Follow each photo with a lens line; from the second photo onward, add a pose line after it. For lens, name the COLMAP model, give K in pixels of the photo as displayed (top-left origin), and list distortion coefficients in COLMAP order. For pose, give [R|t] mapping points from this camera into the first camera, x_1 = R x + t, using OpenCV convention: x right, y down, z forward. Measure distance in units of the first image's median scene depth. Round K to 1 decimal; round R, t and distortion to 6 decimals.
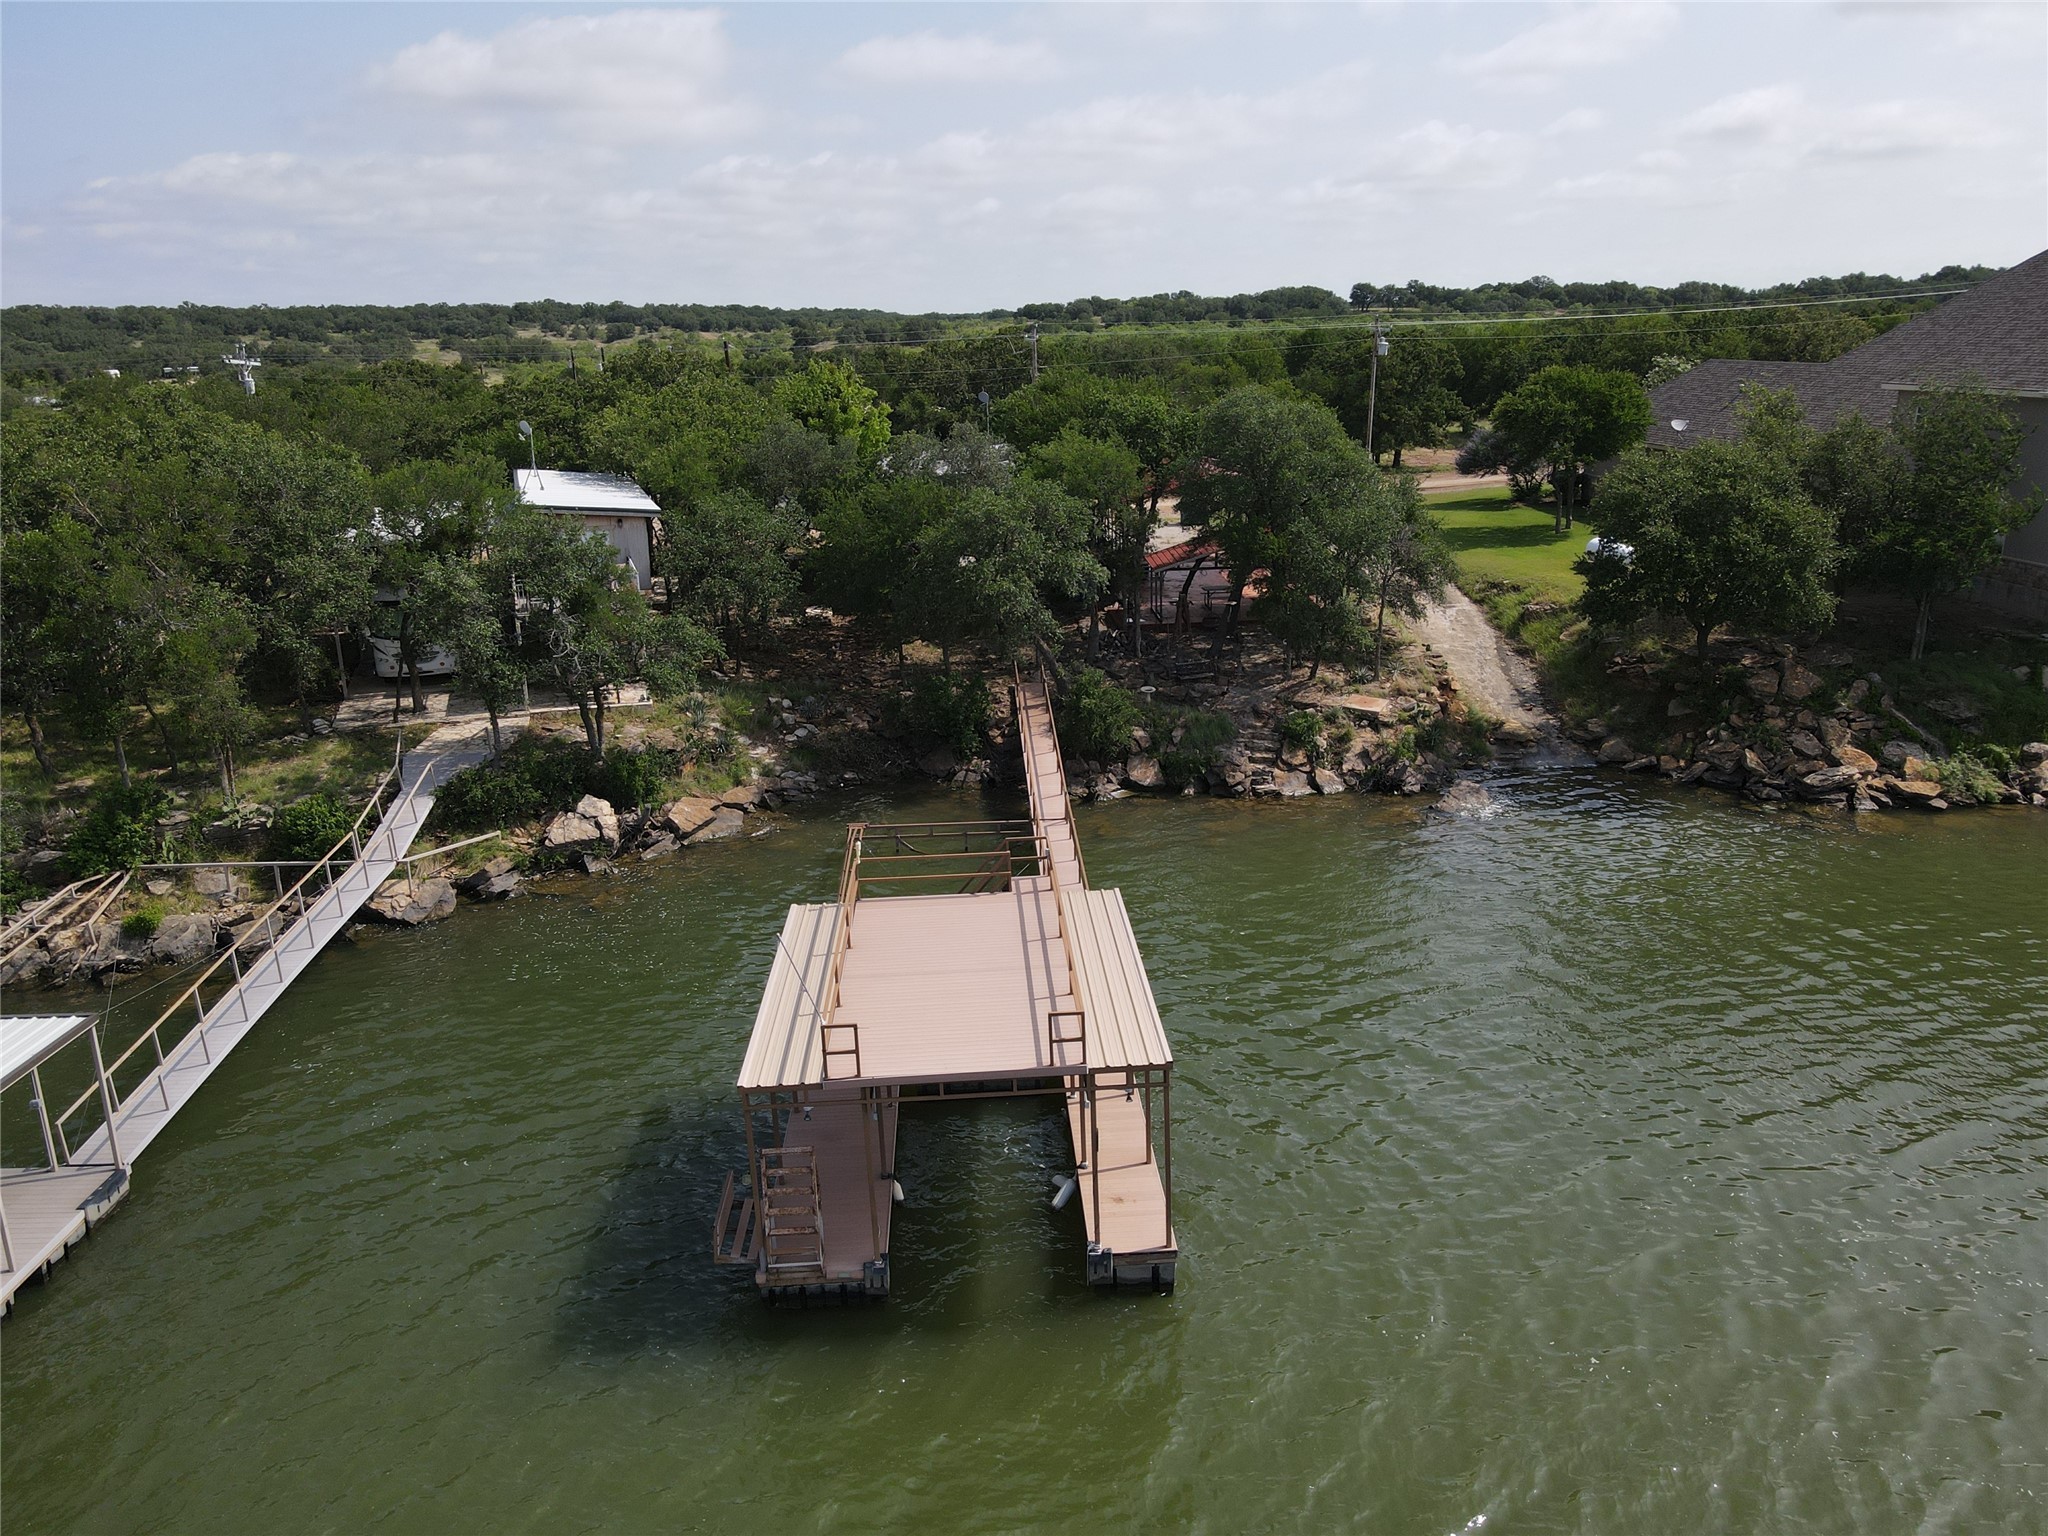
lens RADIAL K [[1493.6, 0, 1014.1], [0, 1493.6, 772.7], [0, 0, 1]] dist [0.012165, 0.019477]
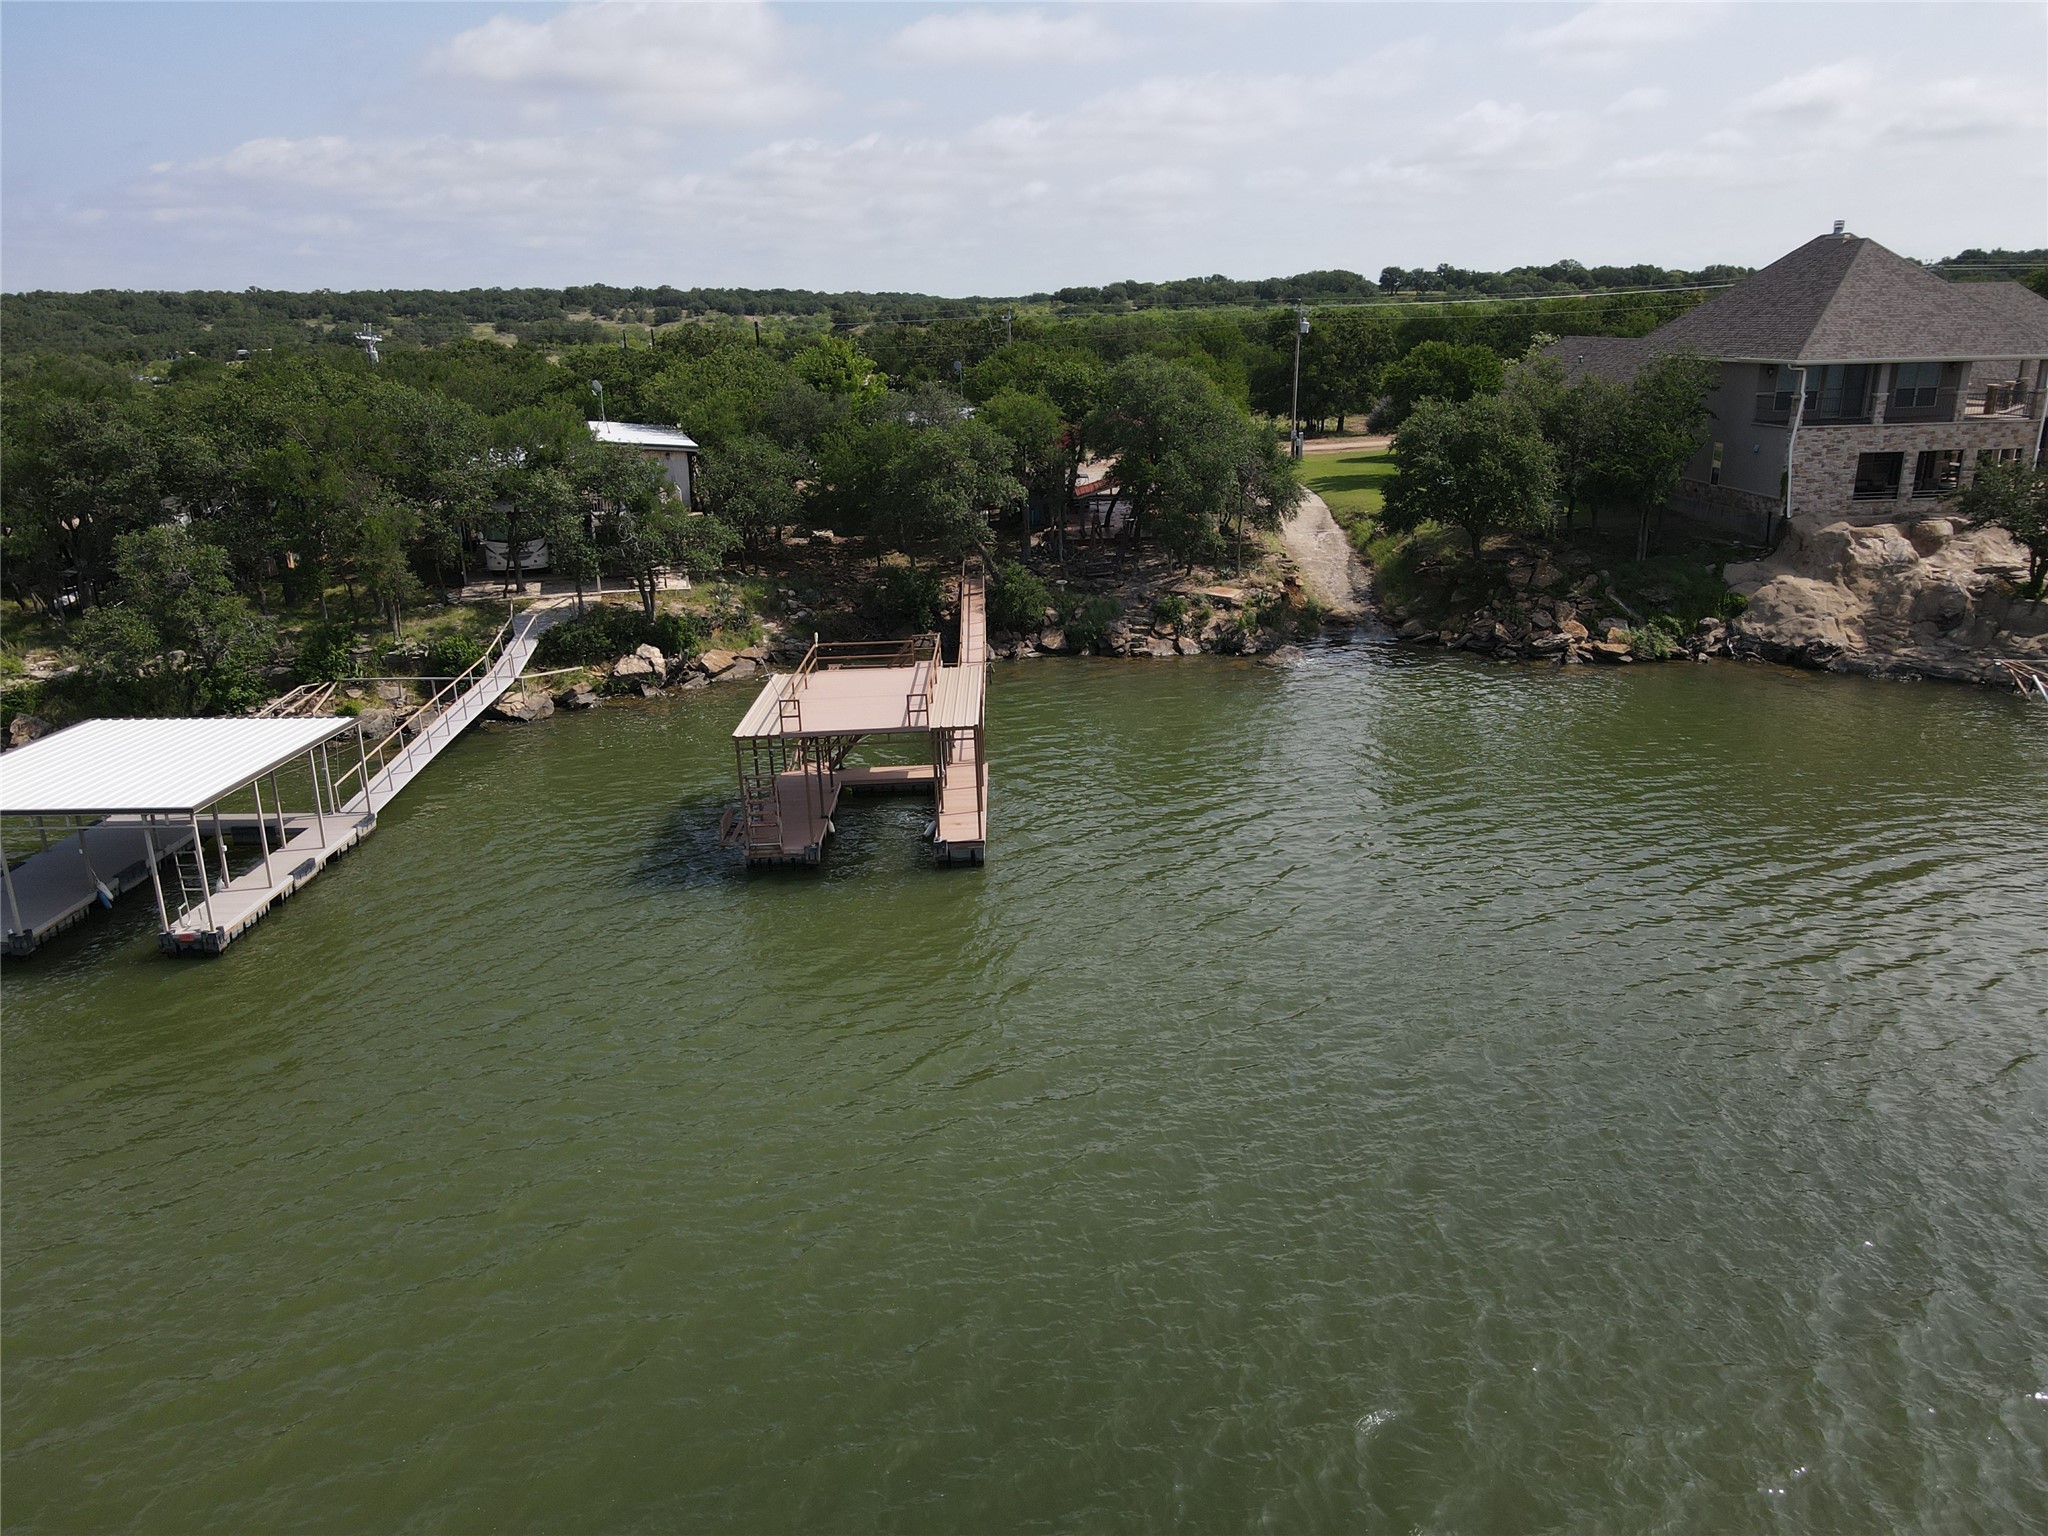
lens RADIAL K [[1493.6, 0, 1008.3], [0, 1493.6, 763.3], [0, 0, 1]] dist [0.012165, 0.019477]
pose [[0.999466, 0.008833, -0.031471, 0.091527], [-0.008693, 0.999952, 0.004609, 0.106735], [0.031511, -0.004333, 0.999494, -0.353065]]
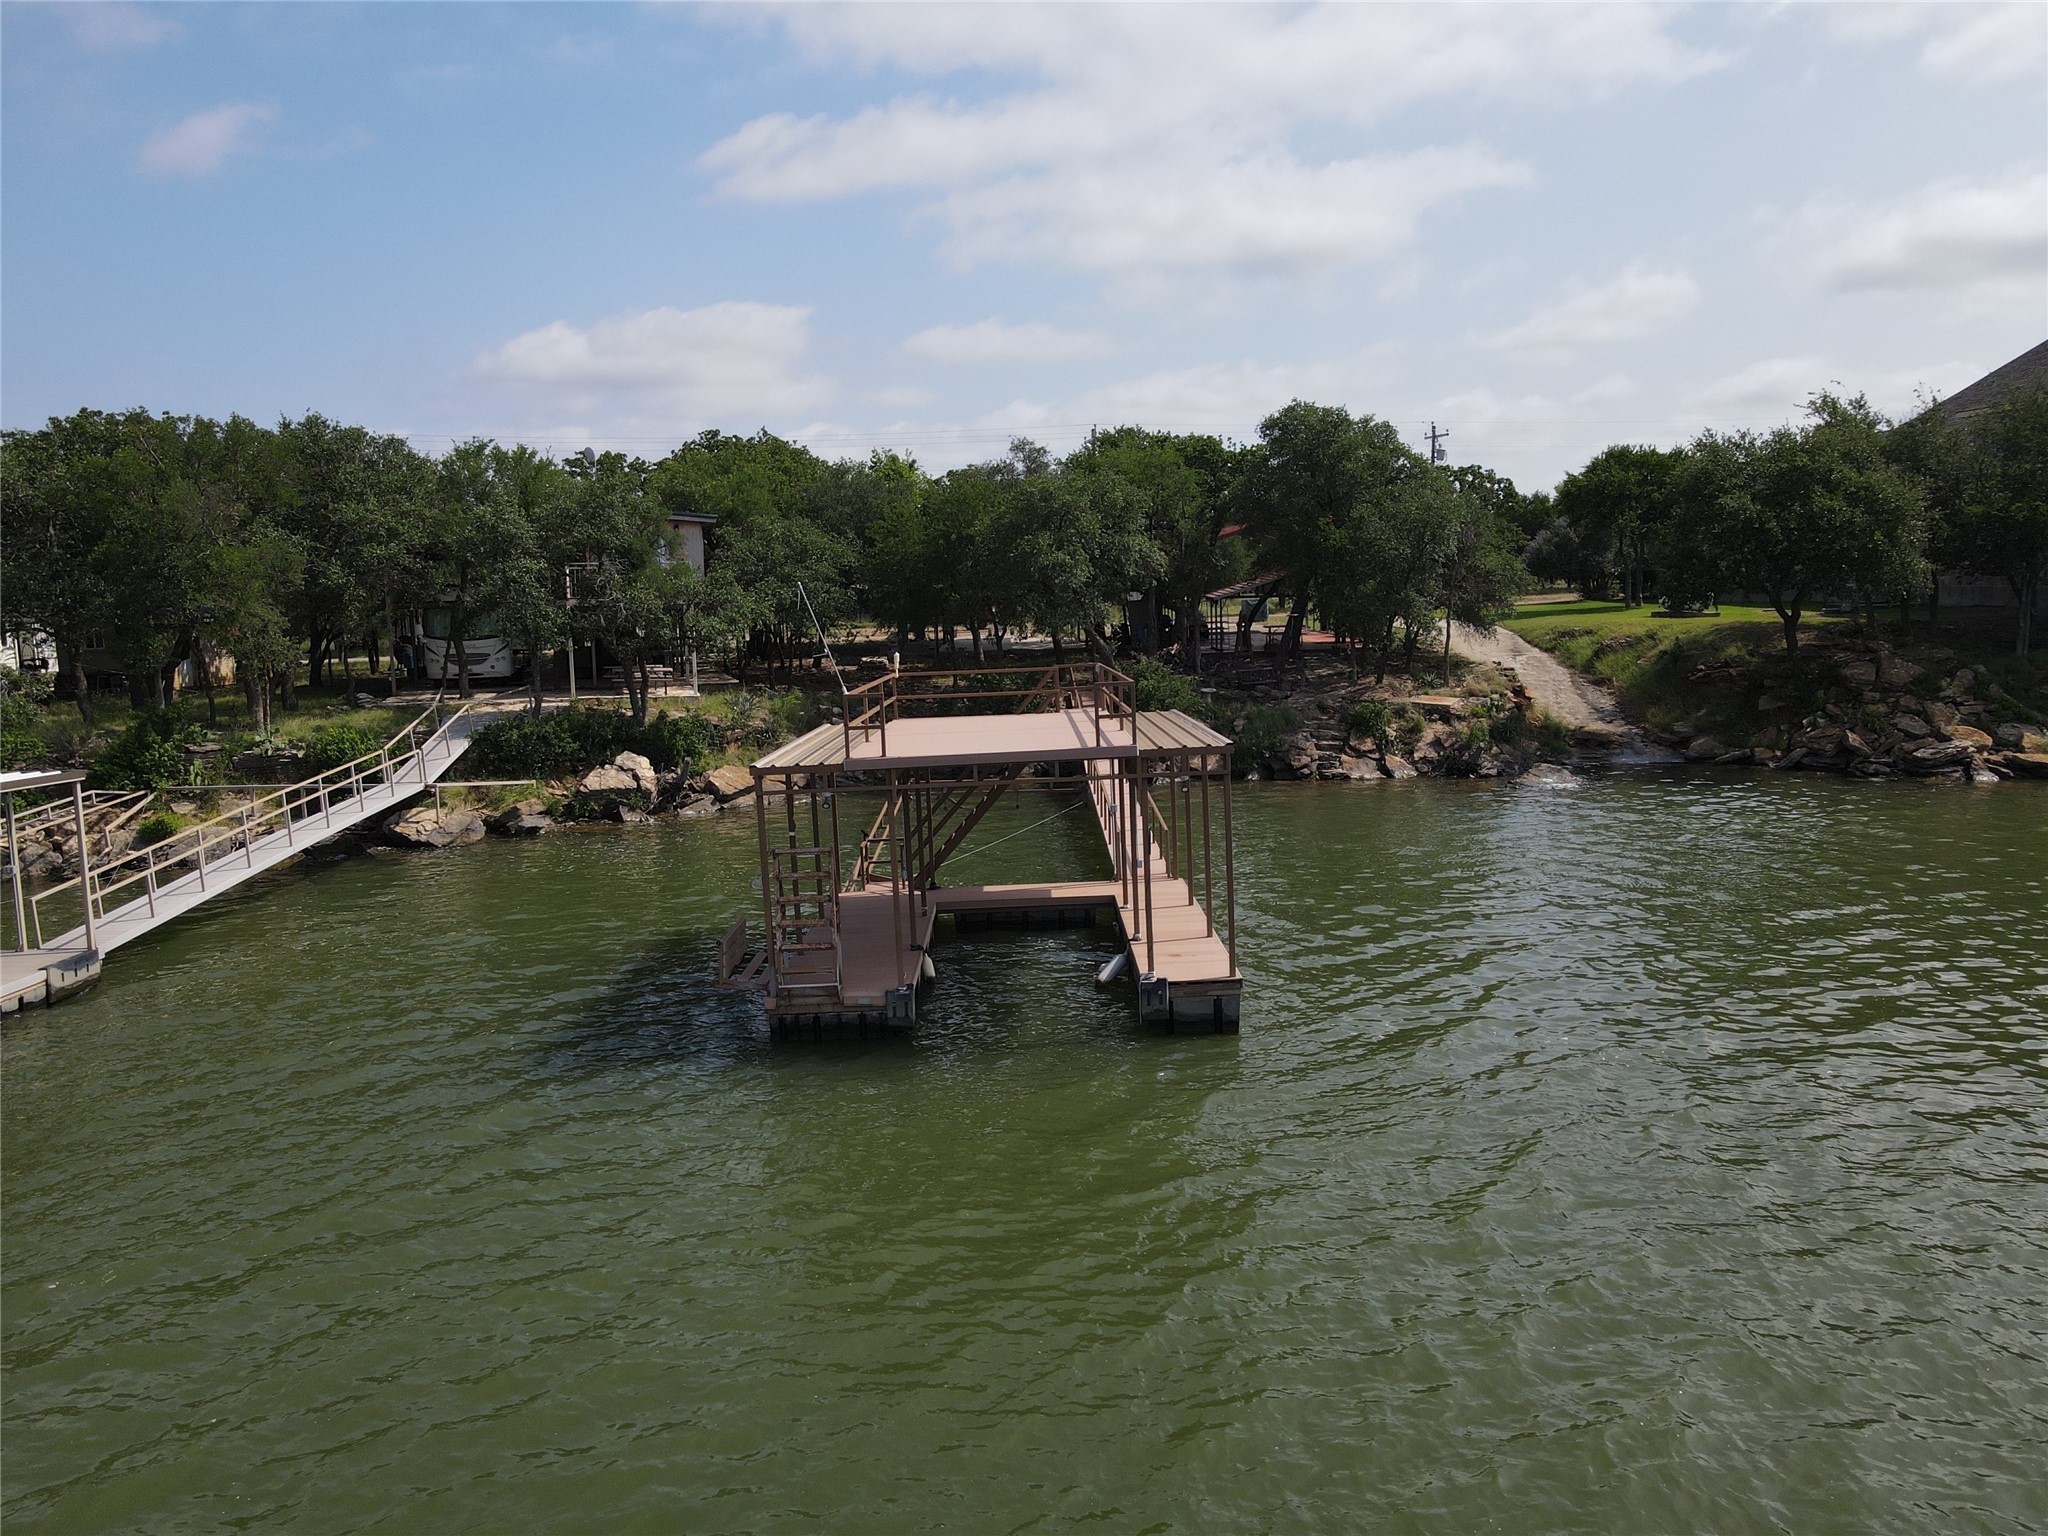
lens RADIAL K [[1493.6, 0, 1016.1], [0, 1493.6, 771.9], [0, 0, 1]] dist [0.012165, 0.019477]
pose [[0.999124, 0.002986, -0.041744, 0.006206], [-0.009664, 0.986957, -0.160696, 0.164490], [0.040719, 0.160958, 0.986121, 0.052186]]
